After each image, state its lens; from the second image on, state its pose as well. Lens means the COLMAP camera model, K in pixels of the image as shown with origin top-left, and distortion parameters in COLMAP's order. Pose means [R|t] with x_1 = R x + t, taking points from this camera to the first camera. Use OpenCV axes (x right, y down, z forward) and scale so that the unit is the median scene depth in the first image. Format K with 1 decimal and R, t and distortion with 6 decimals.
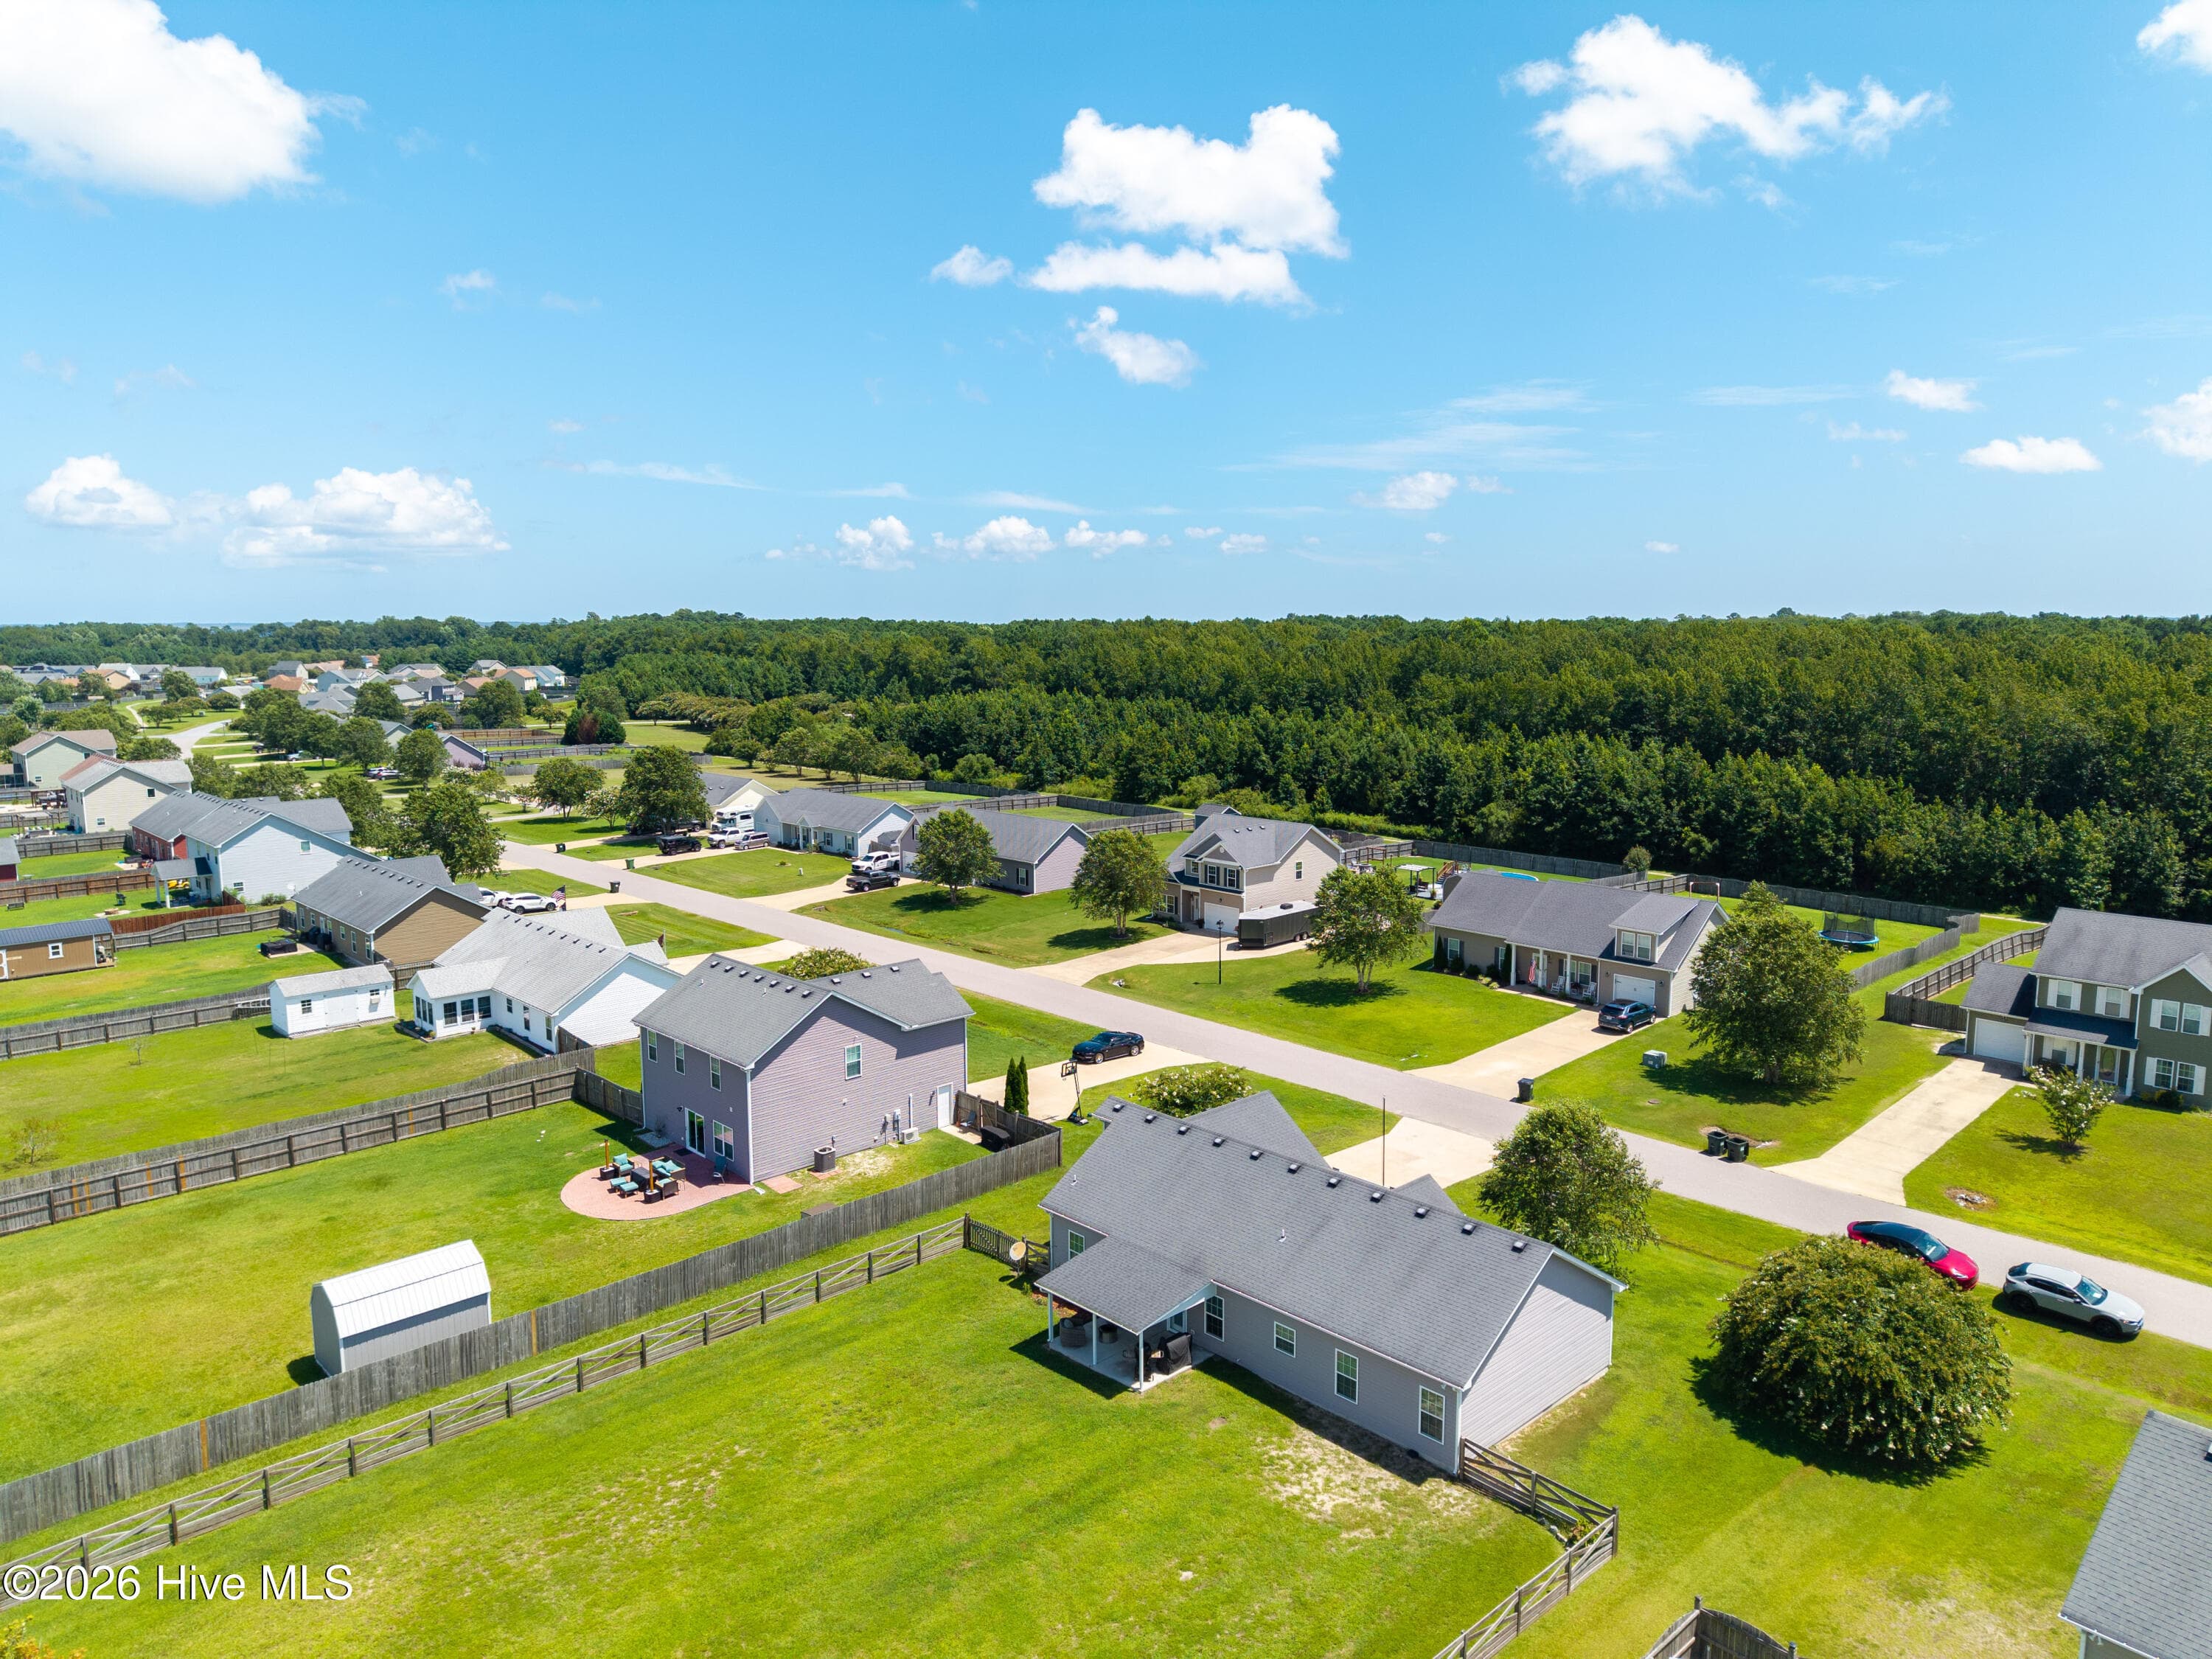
lens RADIAL K [[1471.0, 0, 1106.0], [0, 1471.0, 829.5], [0, 0, 1]] dist [0.050334, -0.070528]
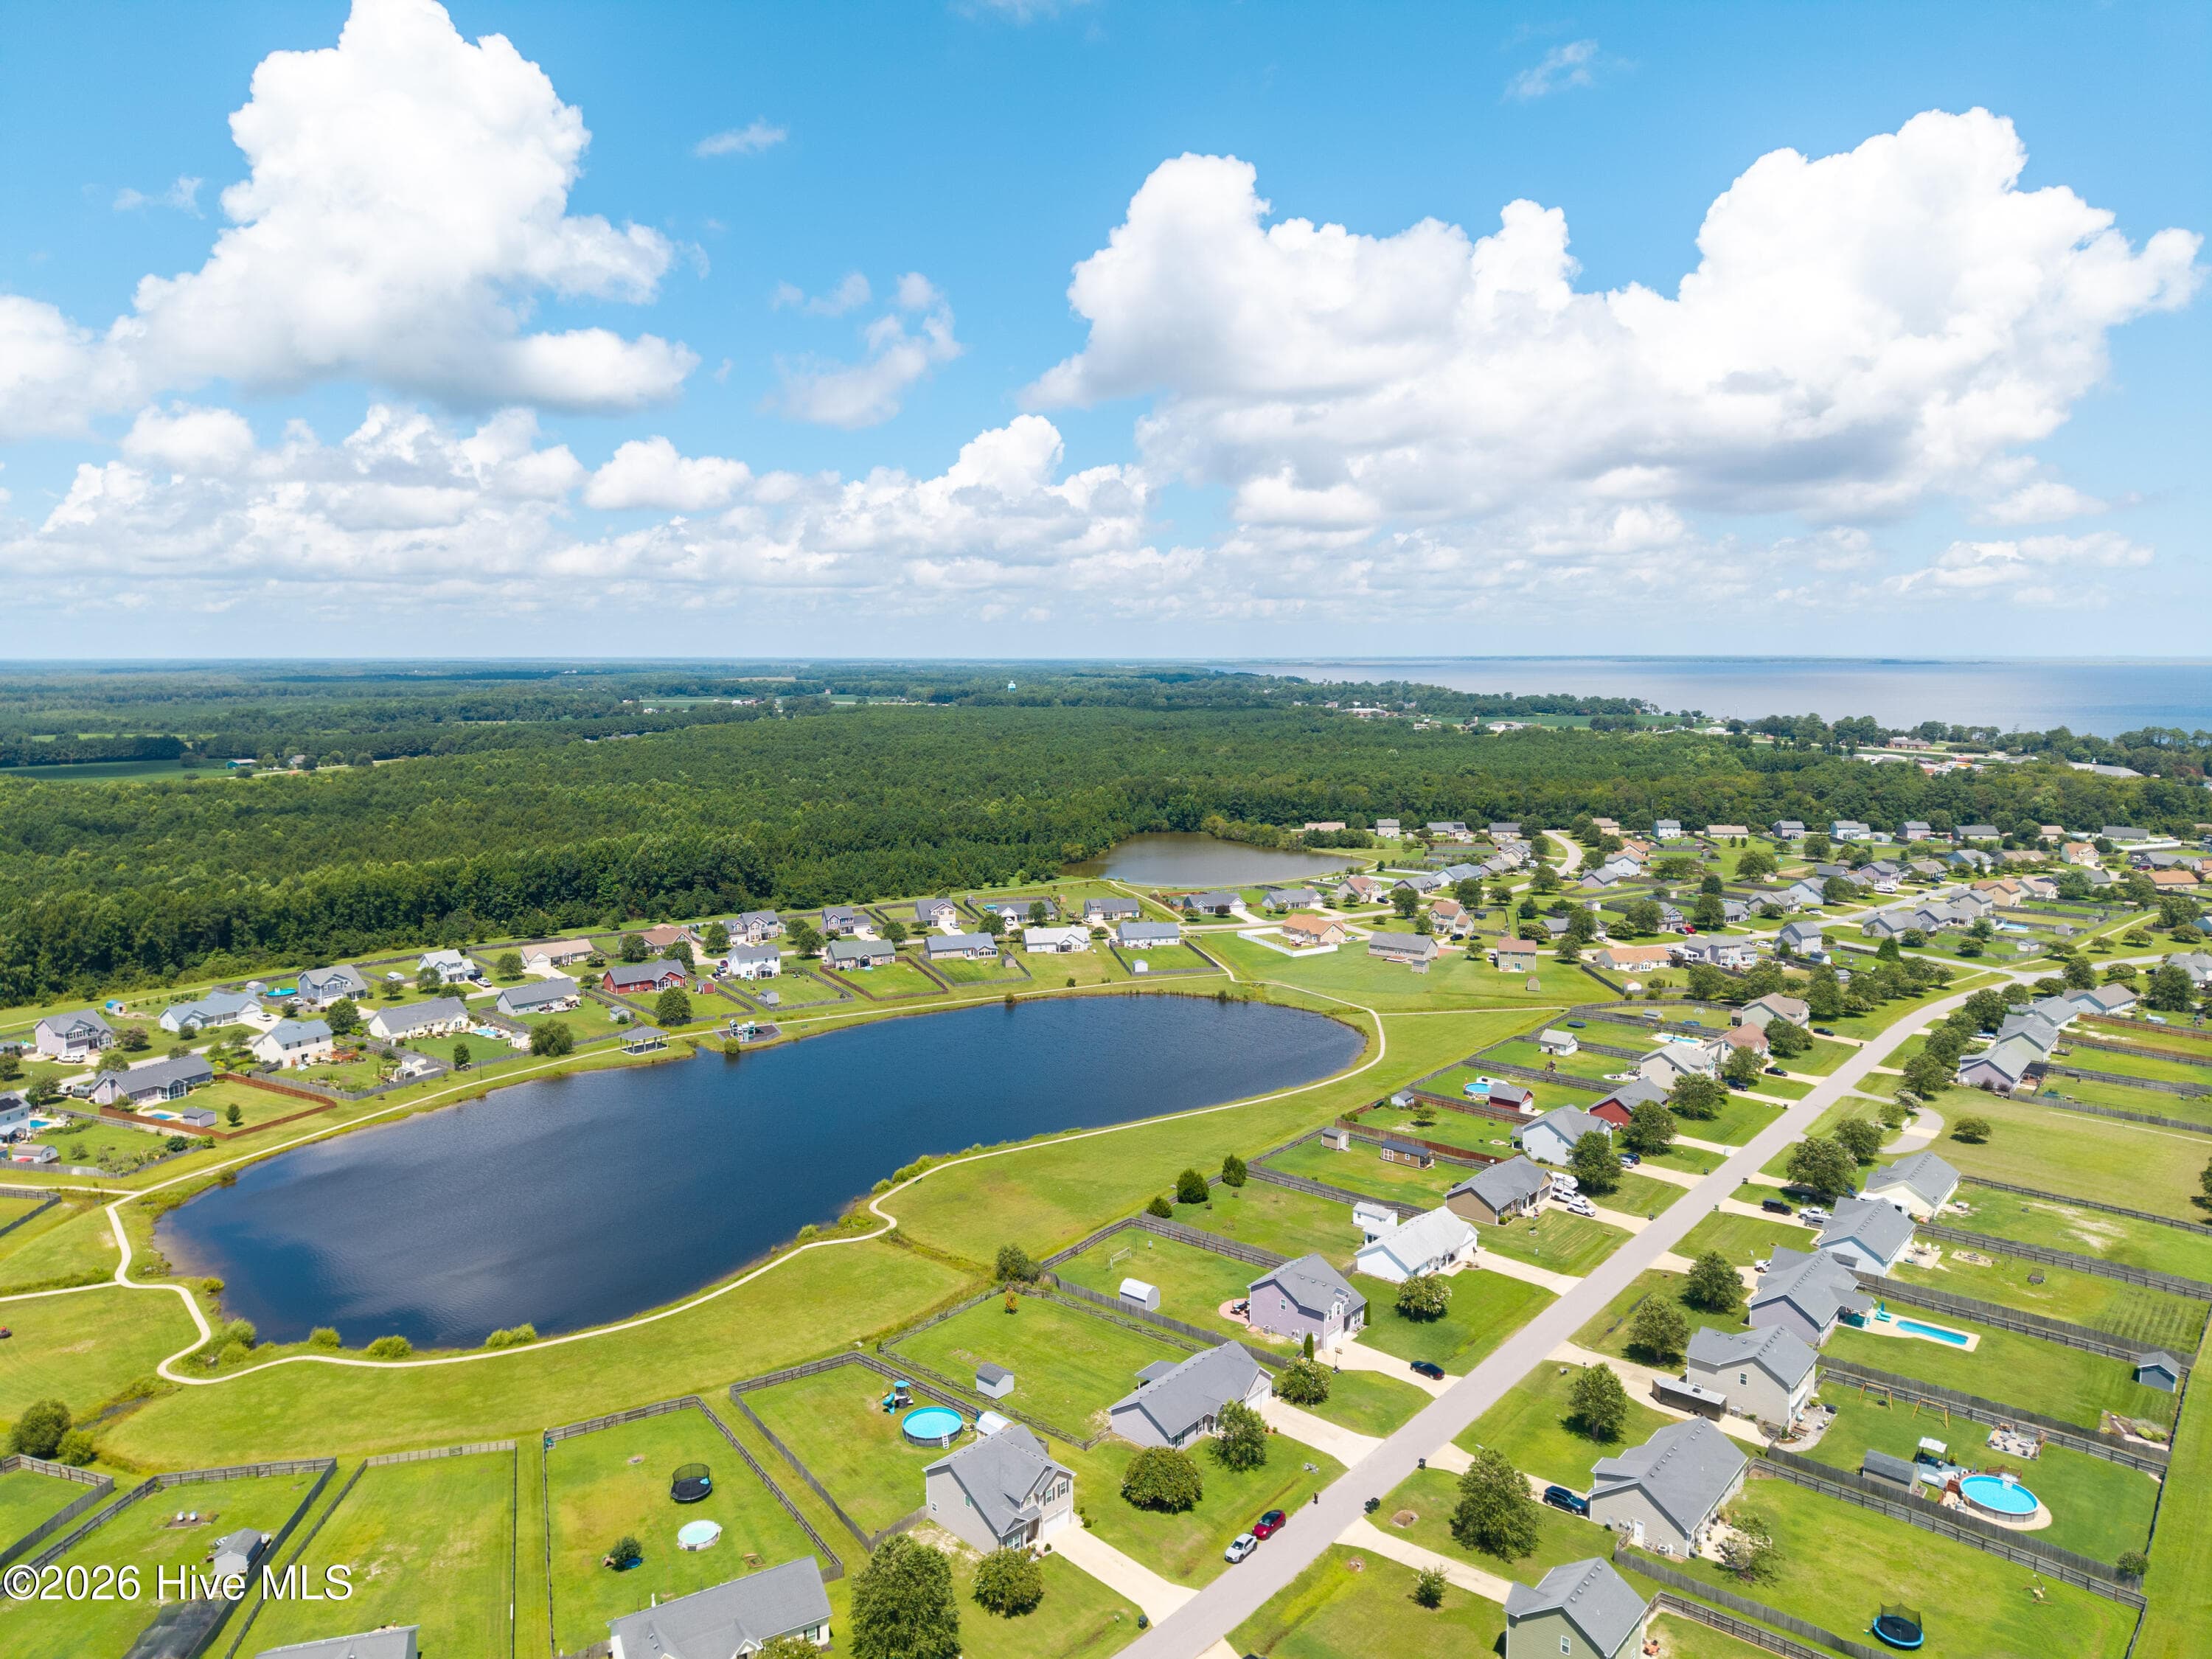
lens RADIAL K [[1490.2, 0, 1100.1], [0, 1490.2, 747.8], [0, 0, 1]] dist [0.048489, -0.055106]
pose [[0.113891, 0.066439, -0.991269, 2.437966], [-0.133023, 0.989797, 0.051057, -0.952015], [0.984547, 0.126046, 0.121567, 0.126822]]
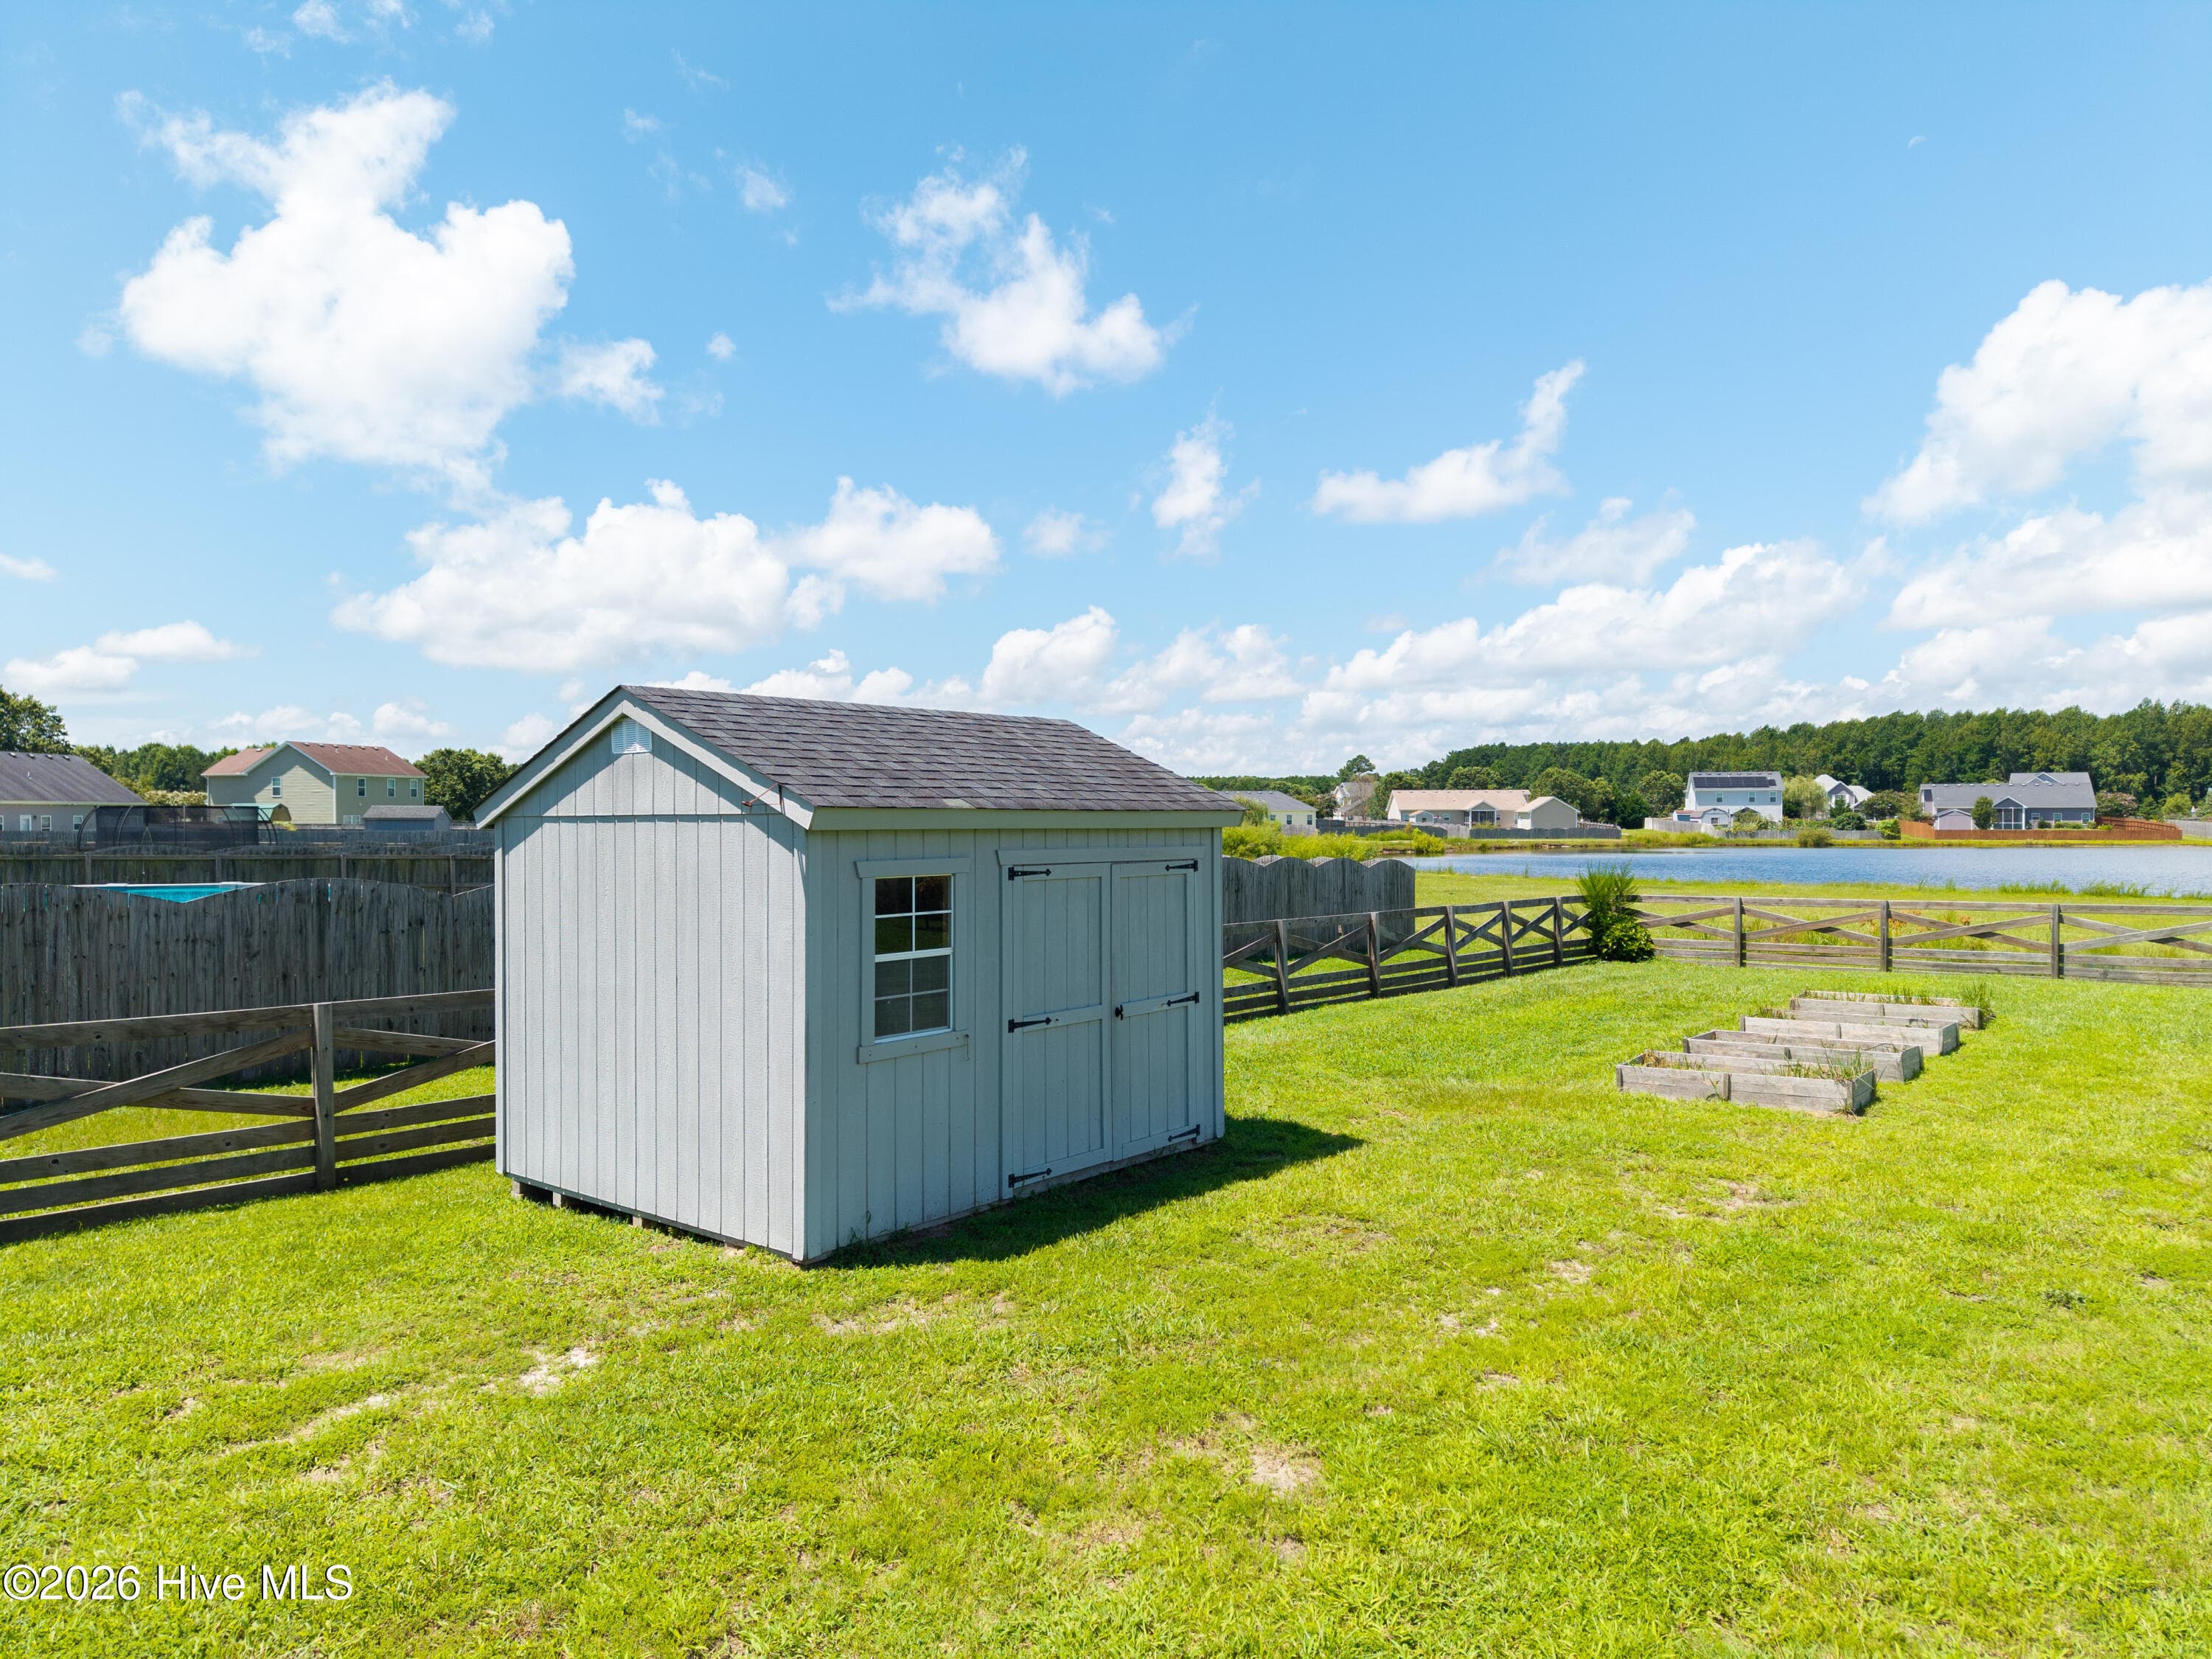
lens RADIAL K [[1474.4, 0, 1106.0], [0, 1474.4, 829.5], [0, 0, 1]] dist [0.004807, 0.000775]
pose [[-0.989877, 0.003065, -0.141897, -0.031790], [-0.017299, 0.989708, 0.142054, 0.231345], [0.140872, 0.143070, -0.979636, 0.520995]]
